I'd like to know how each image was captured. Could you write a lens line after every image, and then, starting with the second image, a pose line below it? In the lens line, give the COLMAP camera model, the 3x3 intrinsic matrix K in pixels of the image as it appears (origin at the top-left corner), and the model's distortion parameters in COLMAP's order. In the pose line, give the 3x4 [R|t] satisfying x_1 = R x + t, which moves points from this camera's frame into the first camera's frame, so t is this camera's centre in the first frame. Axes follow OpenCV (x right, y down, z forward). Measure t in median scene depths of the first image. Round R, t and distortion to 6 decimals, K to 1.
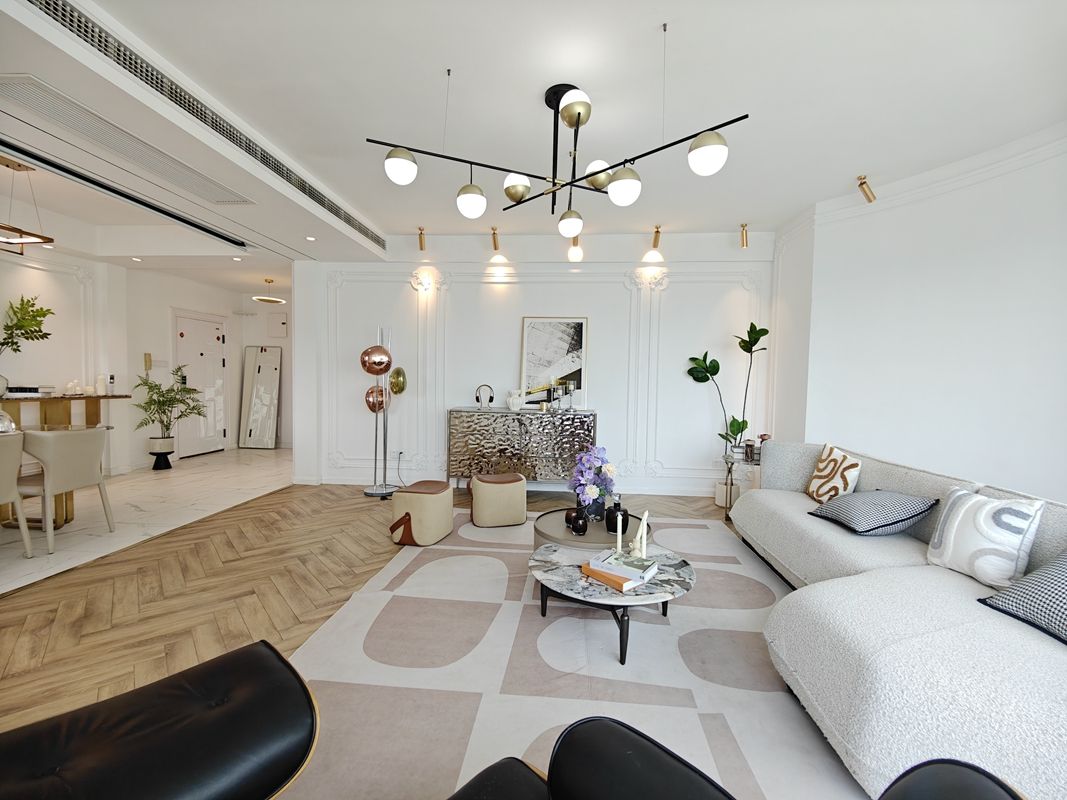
lens RADIAL K [[459.8, 0, 533.0], [0, 459.8, 401.7], [0, 0, 1]] dist [0.008846, -0.005196]
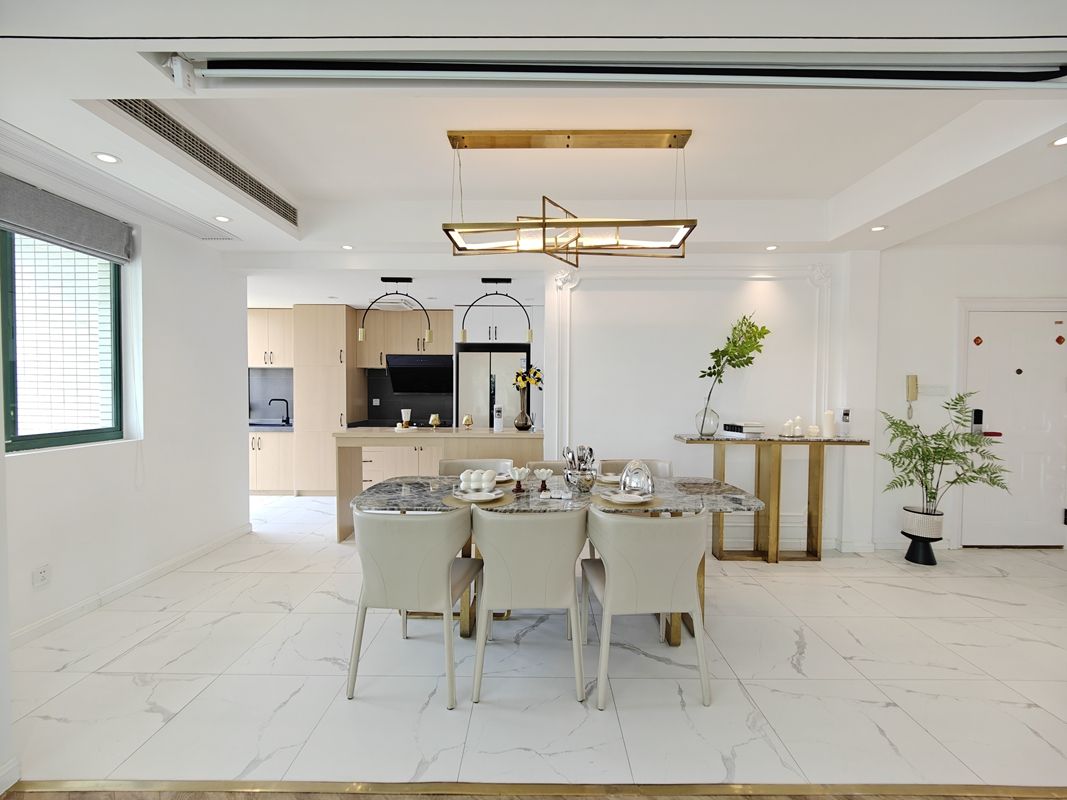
lens RADIAL K [[459.8, 0, 534.2], [0, 459.8, 403.8], [0, 0, 1]] dist [0.008846, -0.005196]
pose [[0.072943, 0.007688, -0.997306, -0.232793], [-0.052891, 0.998593, 0.003829, -0.040363], [0.995933, 0.052470, 0.073247, 0.436852]]
